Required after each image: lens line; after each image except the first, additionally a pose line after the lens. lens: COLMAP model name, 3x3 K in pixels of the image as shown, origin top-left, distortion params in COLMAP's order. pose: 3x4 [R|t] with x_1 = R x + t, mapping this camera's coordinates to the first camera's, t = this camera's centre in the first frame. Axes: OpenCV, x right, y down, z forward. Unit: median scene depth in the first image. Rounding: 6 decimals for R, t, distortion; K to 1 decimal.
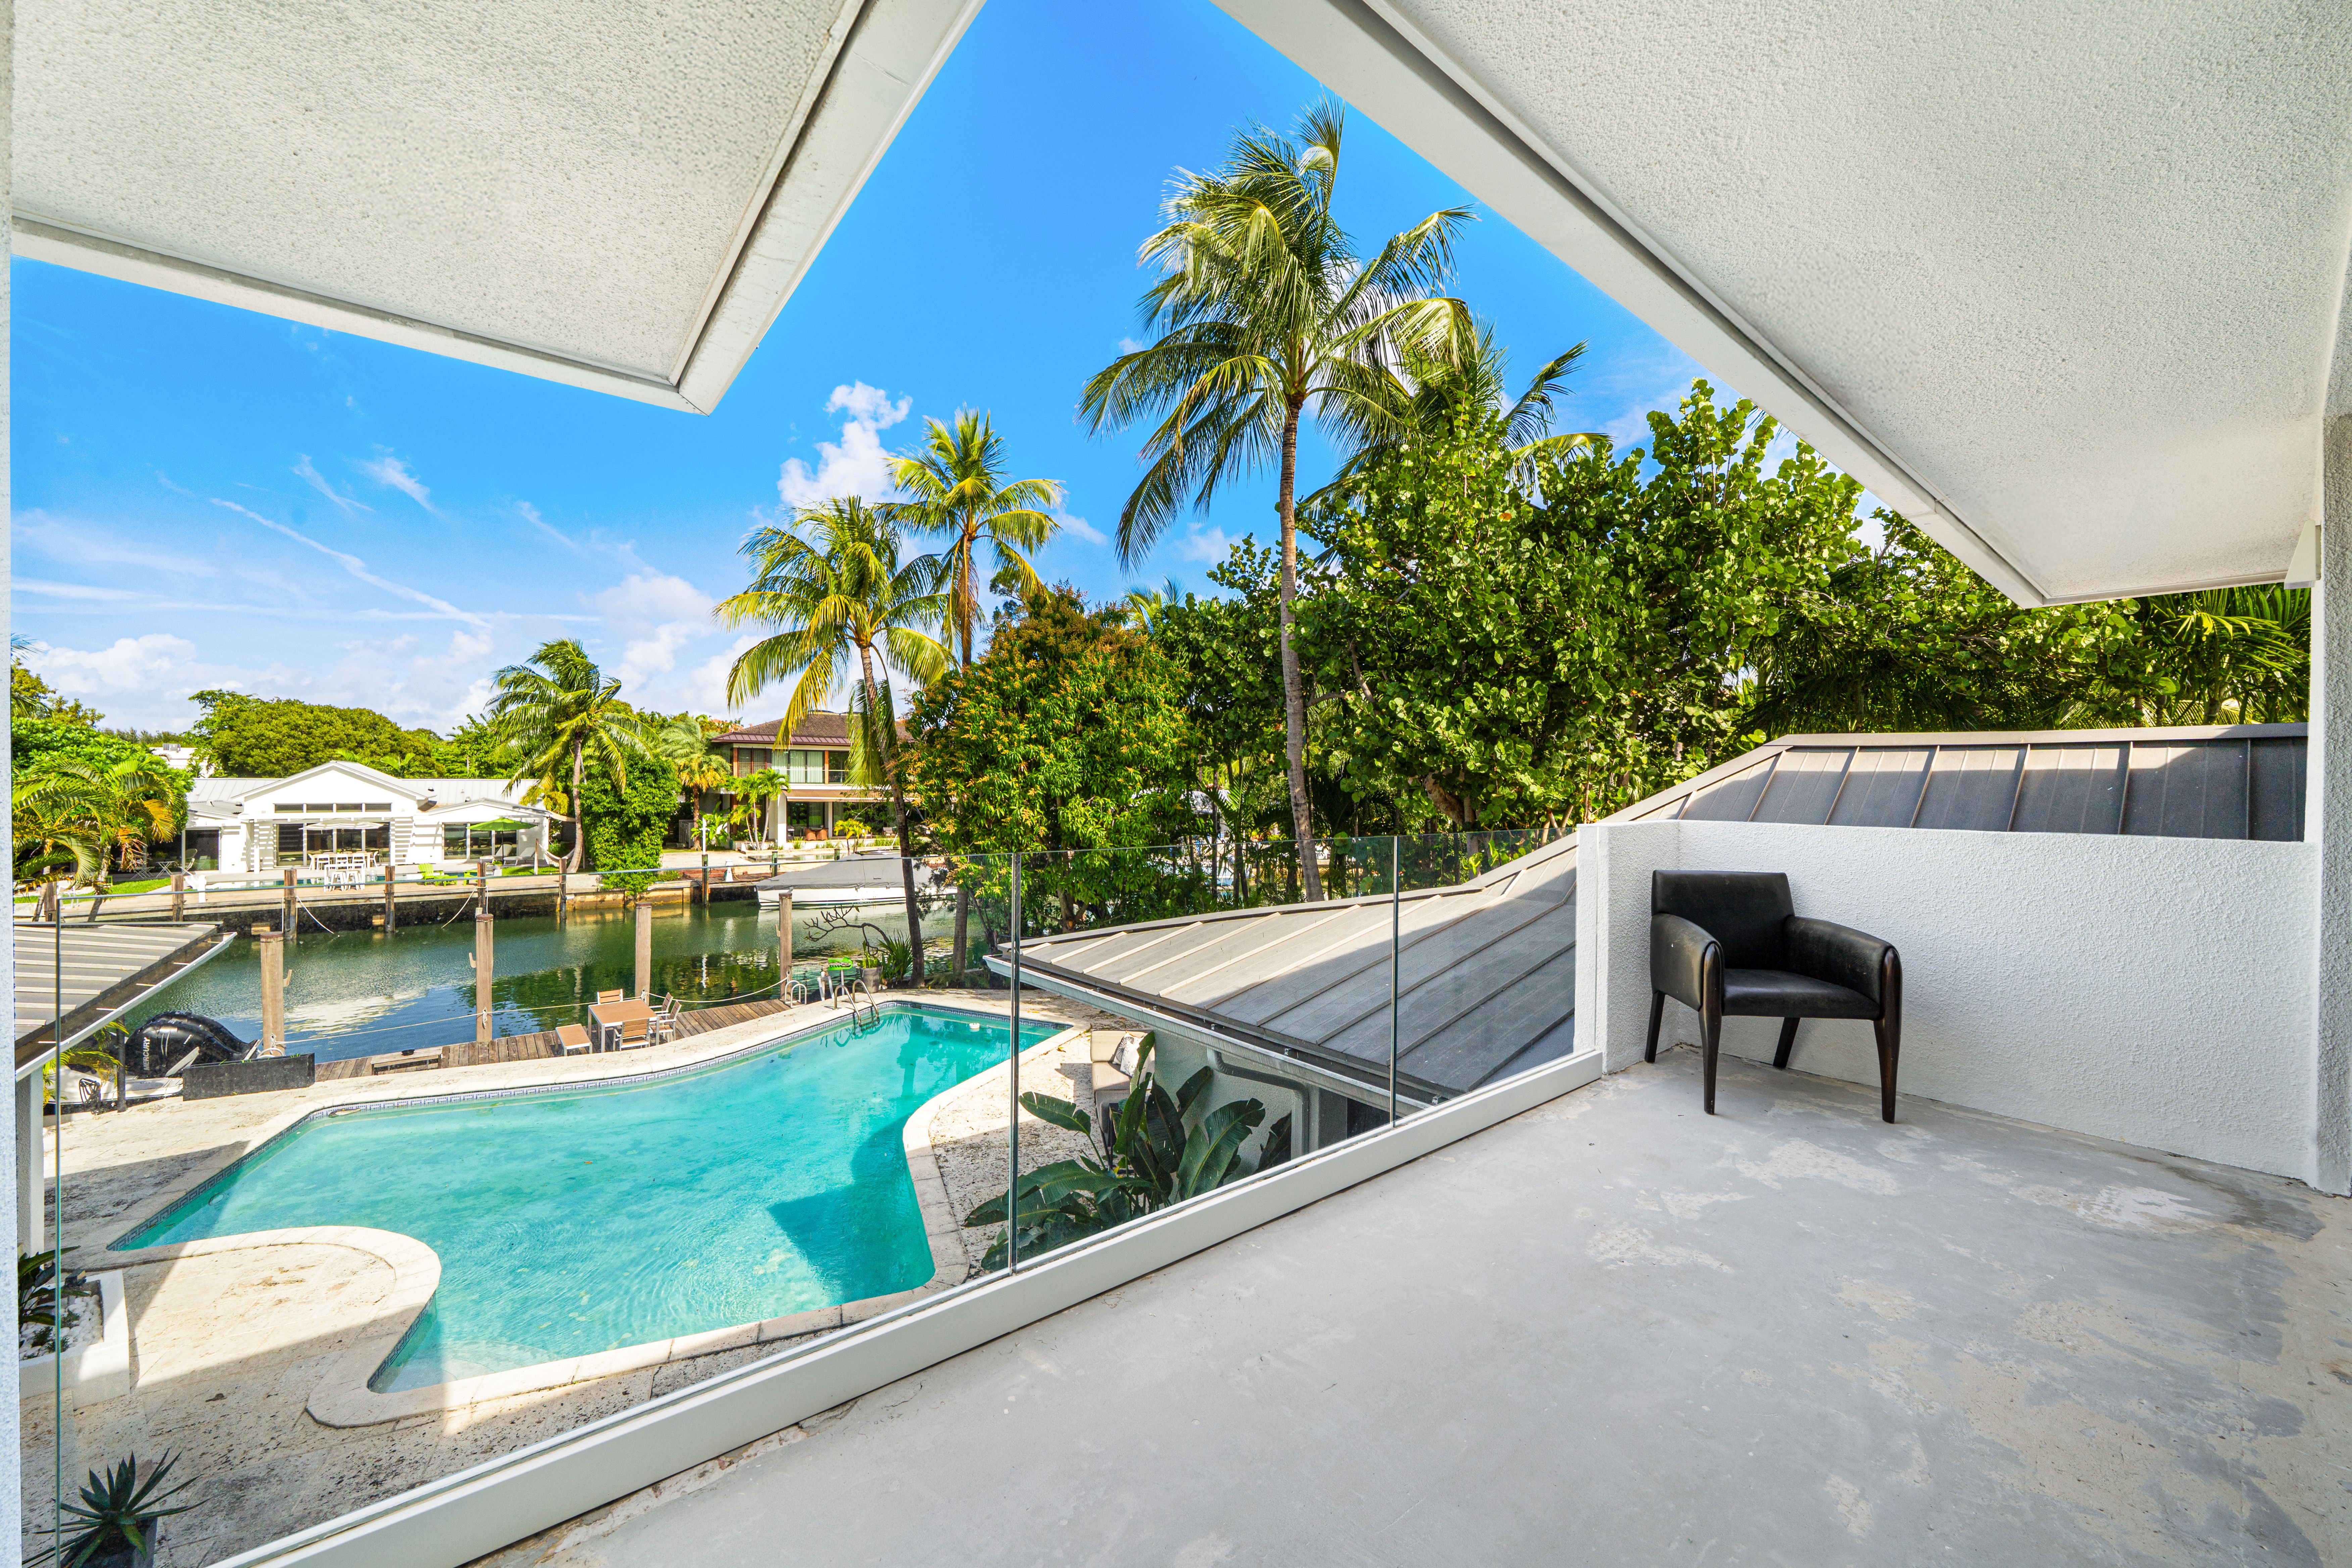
lens RADIAL K [[865.3, 0, 1134.7], [0, 865.3, 783.6], [0, 0, 1]] dist [-0.001364, -0.000113]
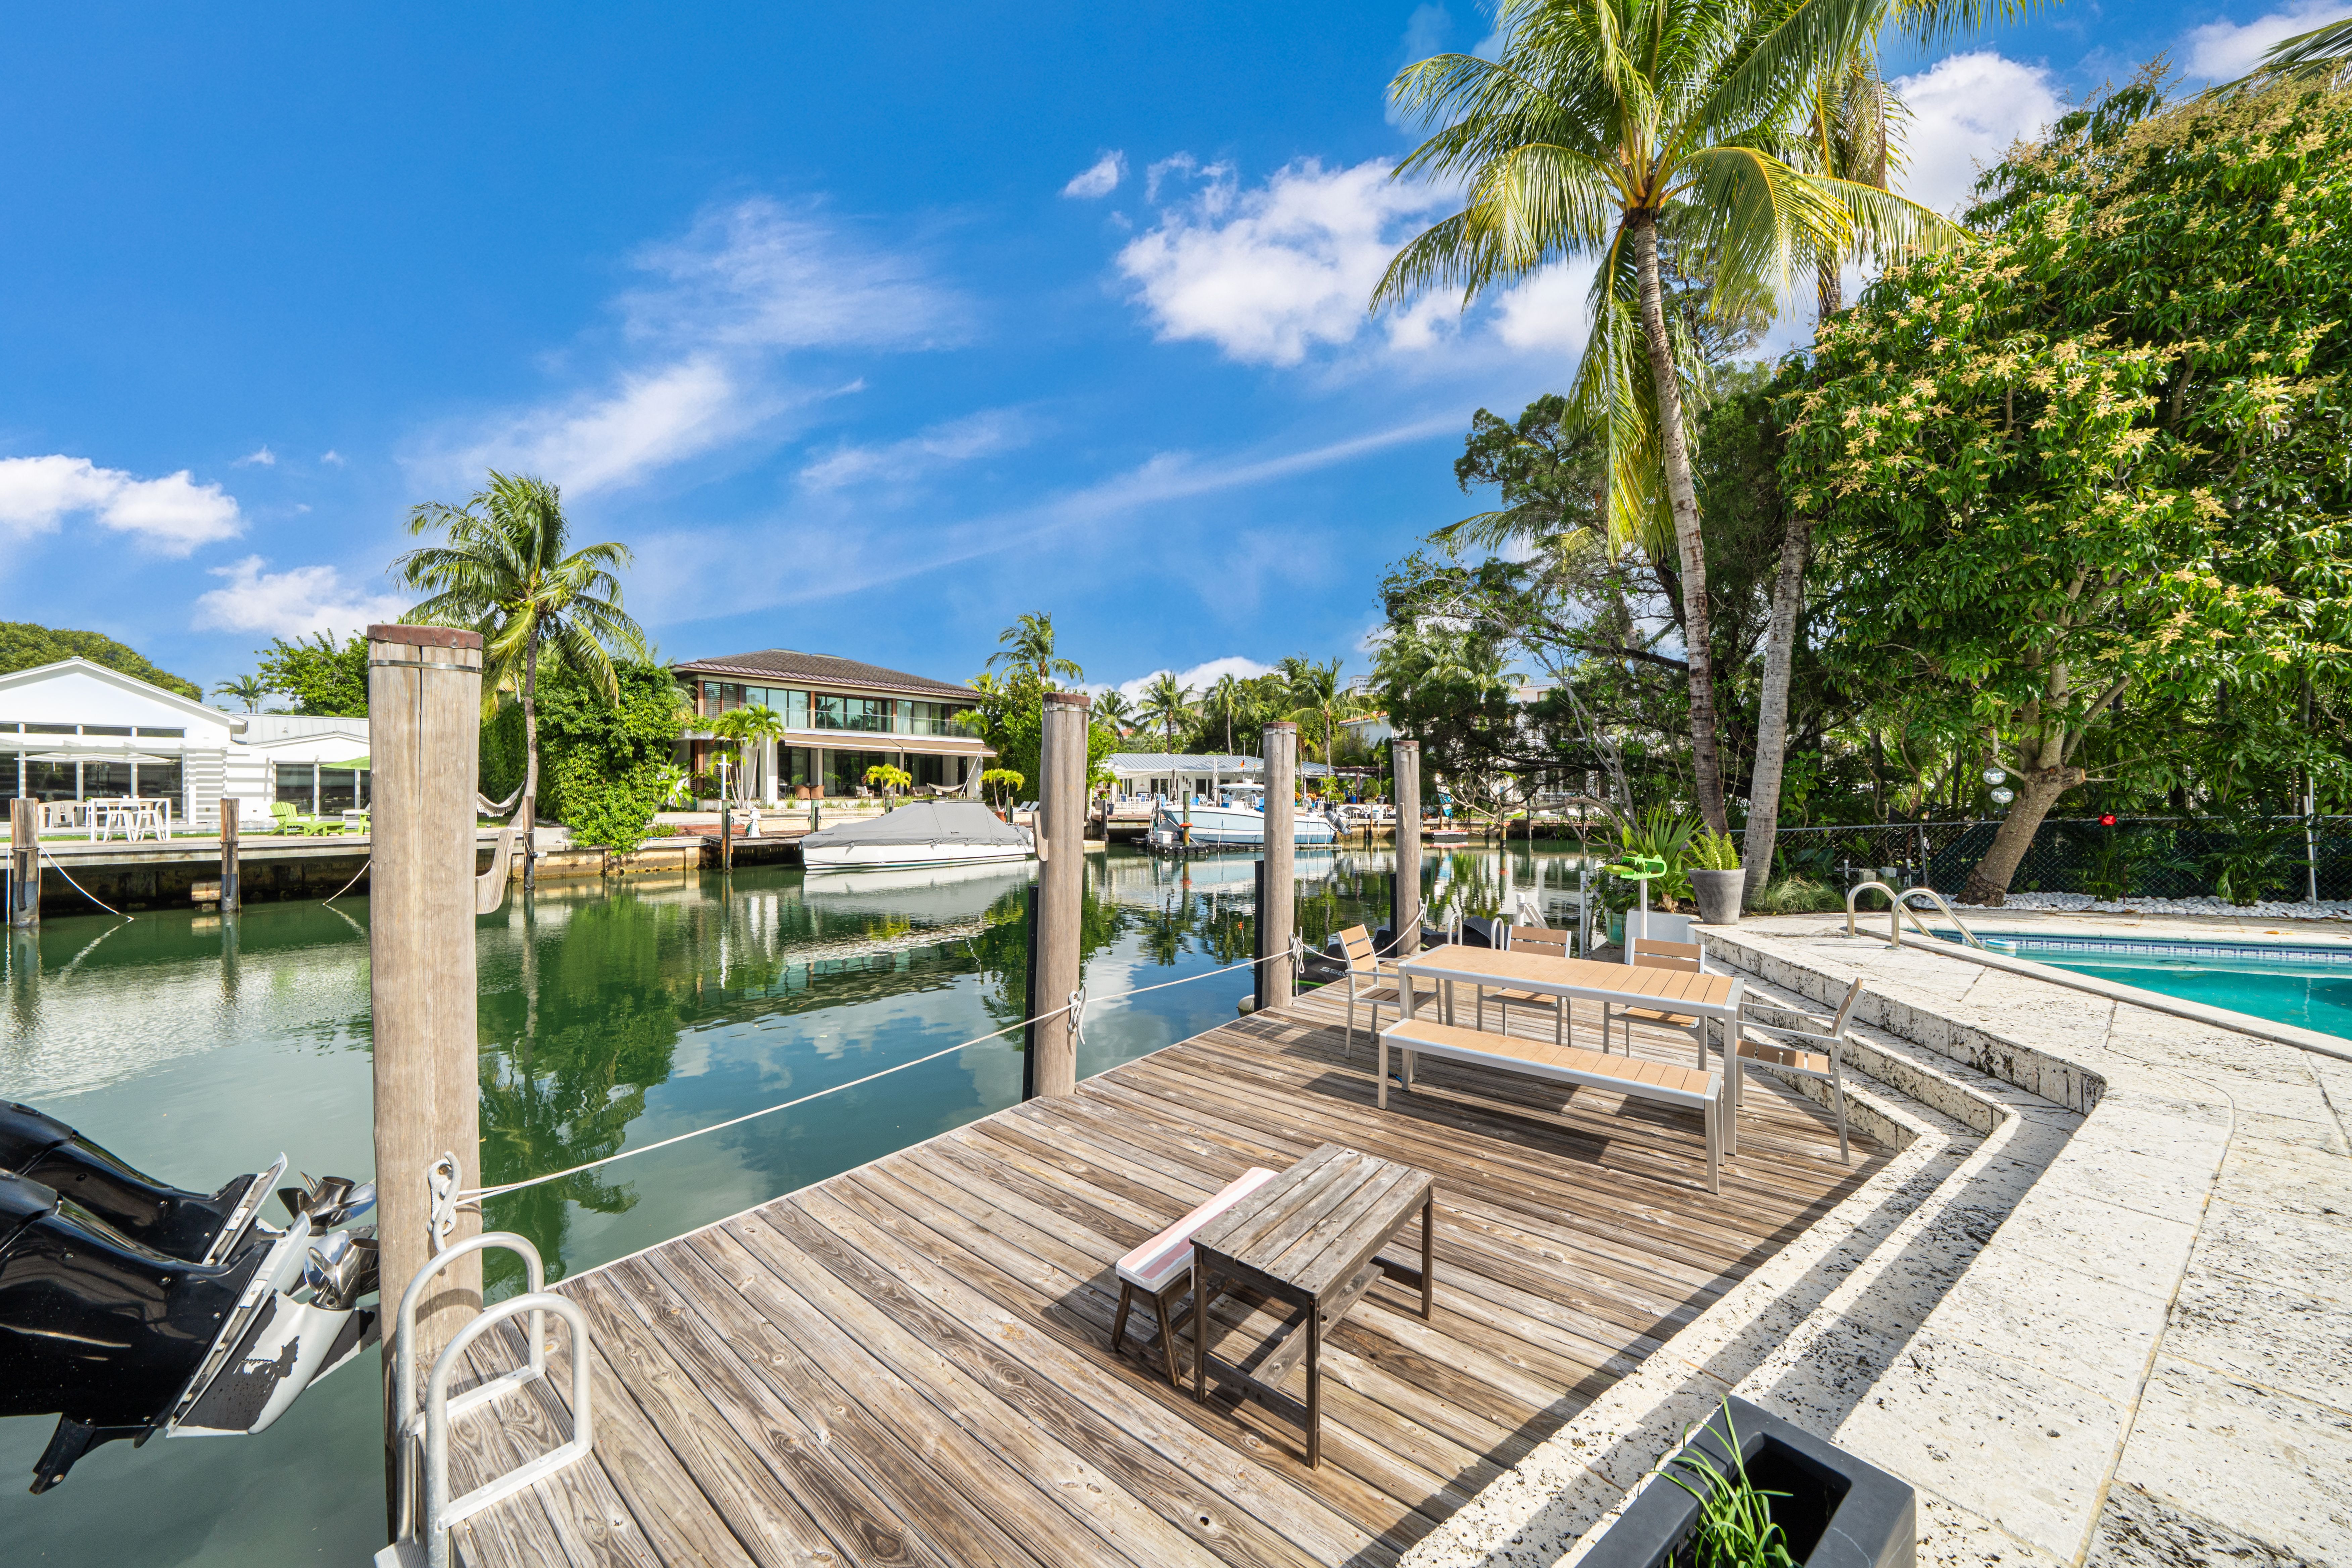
lens RADIAL K [[808.2, 0, 1176.0], [0, 808.2, 784.0], [0, 0, 1]] dist [-0.014556, 0.000207]
pose [[0.971962, 0.000719, 0.235137, -0.335256], [-0.000919, 0.999999, 0.000742, 0.078697], [-0.235136, -0.000937, 0.971962, 0.301967]]
